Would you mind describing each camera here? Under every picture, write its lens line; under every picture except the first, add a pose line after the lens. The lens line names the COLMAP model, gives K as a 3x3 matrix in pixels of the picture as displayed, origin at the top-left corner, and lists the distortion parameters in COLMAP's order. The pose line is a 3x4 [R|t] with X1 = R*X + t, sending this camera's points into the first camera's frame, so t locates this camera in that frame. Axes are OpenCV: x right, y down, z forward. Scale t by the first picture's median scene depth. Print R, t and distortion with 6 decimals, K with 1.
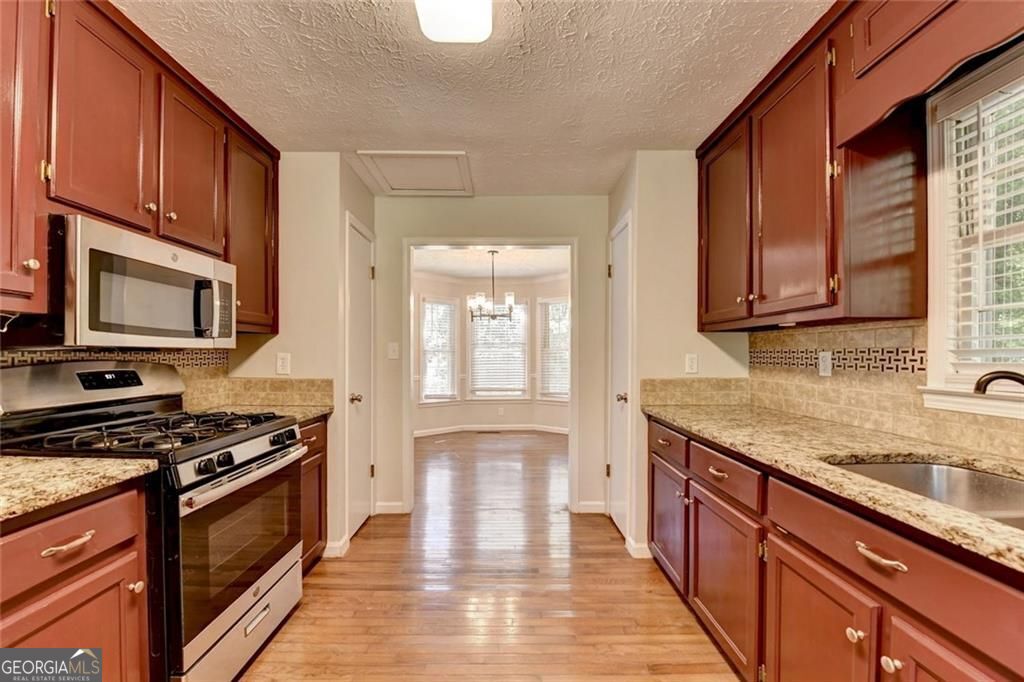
lens RADIAL K [[418.3, 0, 507.0], [0, 418.3, 358.5], [0, 0, 1]] dist [-0.018235, -0.000331]
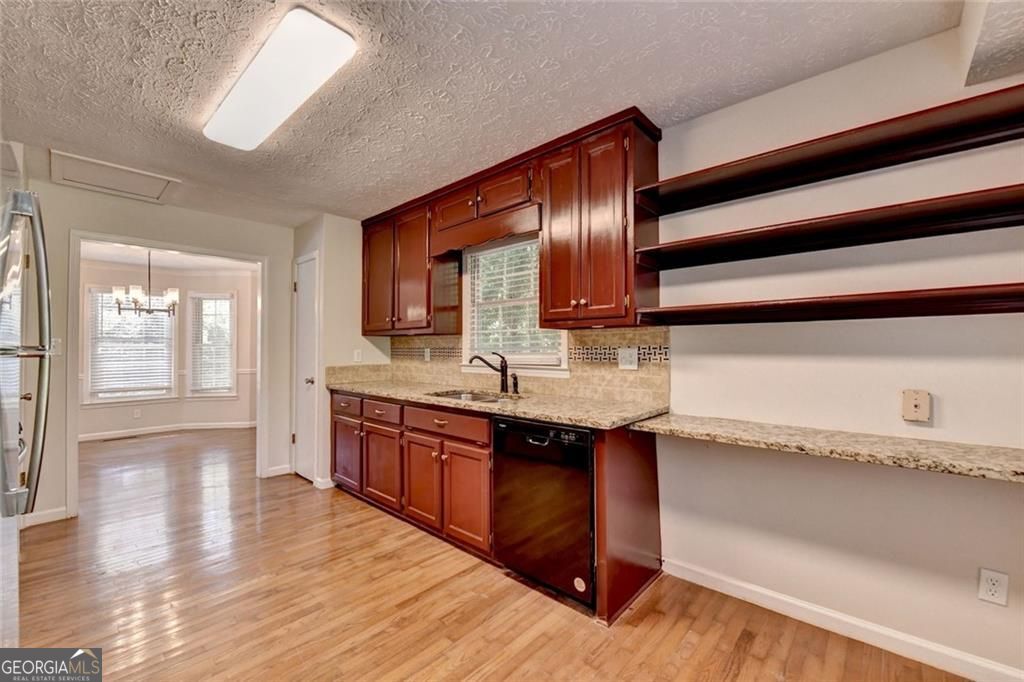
lens RADIAL K [[410.4, 0, 510.7], [0, 410.4, 343.6], [0, 0, 1]] dist [-0.017441, 0.000009]
pose [[0.668873, 0.009620, 0.743315, -0.333017], [0.008199, 0.999760, -0.020317, 0.002649], [-0.743332, 0.019684, 0.668633, -0.480217]]
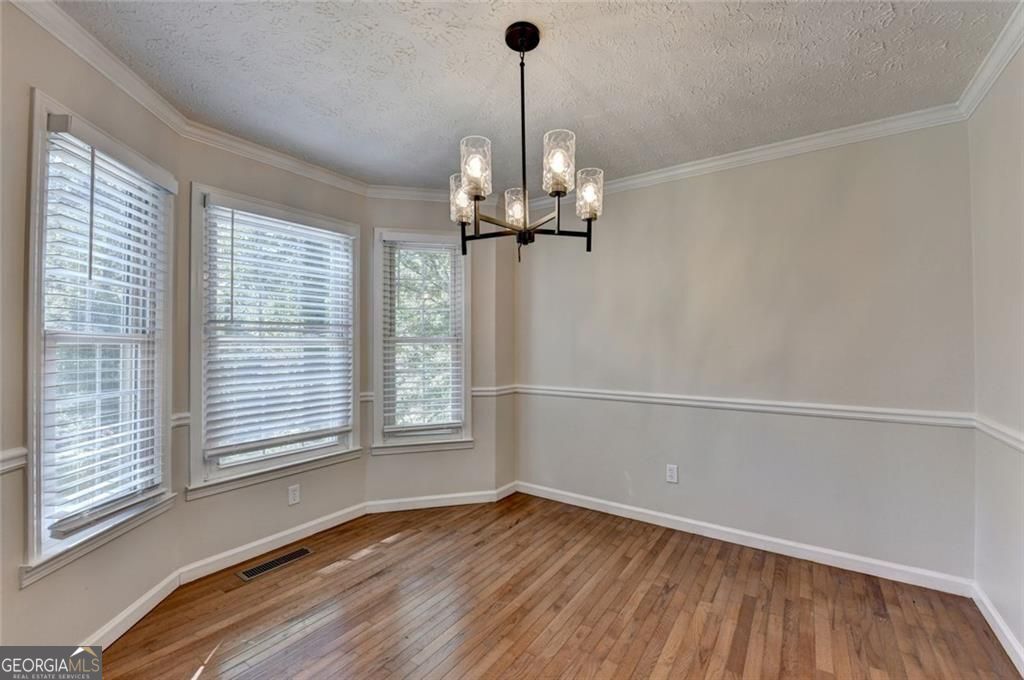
lens RADIAL K [[426.0, 0, 512.0], [0, 426.0, 340.0], [0, 0, 1]] dist [-0.012677, -0.000192]
pose [[0.566495, 0.011616, 0.823983, -0.616940], [0.009189, 0.999749, -0.020411, -0.024091], [-0.824014, 0.019134, 0.566246, 1.632443]]
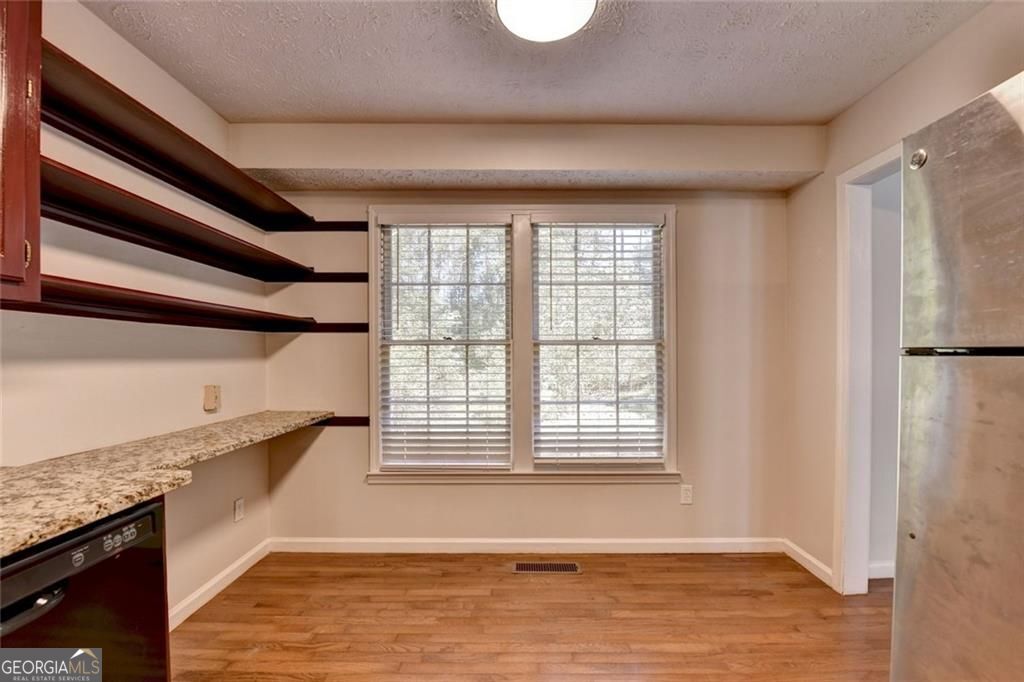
lens RADIAL K [[423.1, 0, 514.7], [0, 423.1, 361.5], [0, 0, 1]] dist [-0.019219, -0.000144]
pose [[-0.999993, -0.000596, 0.003765, -0.021597], [-0.000494, 0.999630, 0.027179, -0.003165], [-0.003779, 0.027177, -0.999624, 0.358564]]
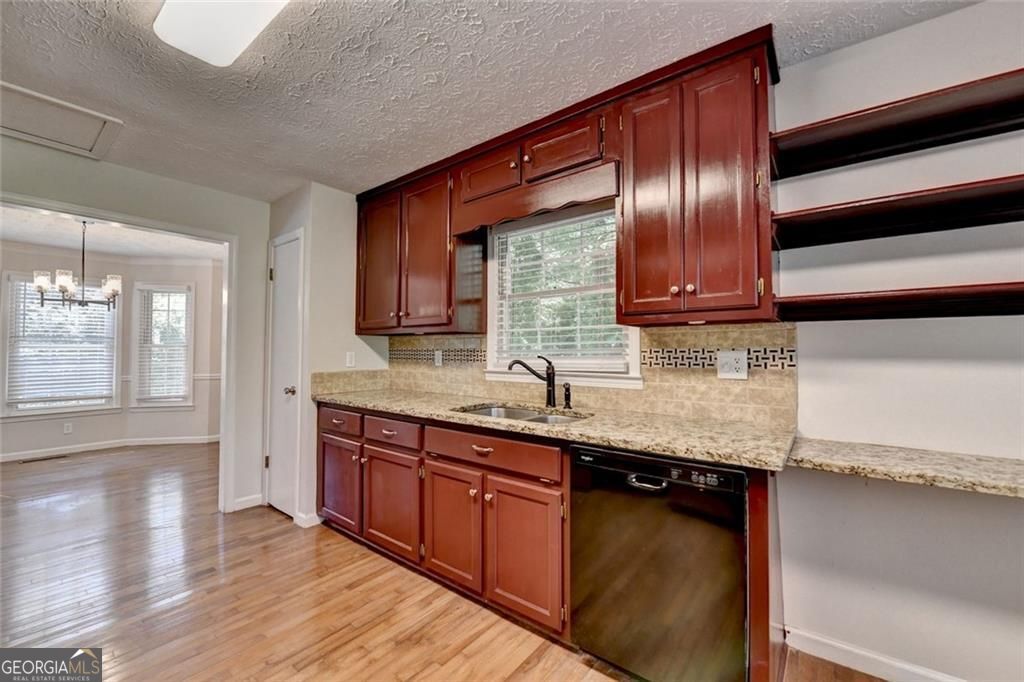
lens RADIAL K [[408.2, 0, 505.8], [0, 408.2, 341.9], [0, 0, 1]] dist [-0.018620, -0.000076]
pose [[0.616213, 0.022893, 0.787247, -0.258386], [0.004672, 0.999454, -0.032721, 0.001671], [-0.787566, 0.023841, 0.615769, -0.150894]]
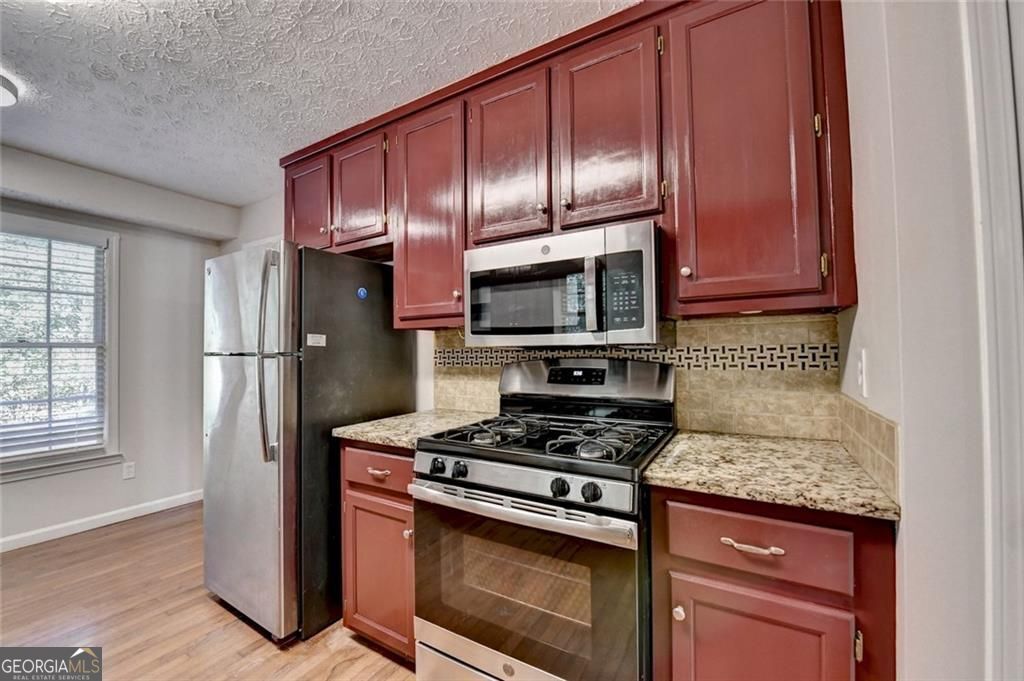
lens RADIAL K [[404.5, 0, 493.9], [0, 404.5, 340.8], [0, 0, 1]] dist [-0.016830, -0.000302]
pose [[-0.518289, -0.019208, -0.854990, 0.026129], [-0.000177, 0.999750, -0.022352, -0.011317], [0.855206, -0.011433, -0.518163, 0.951199]]
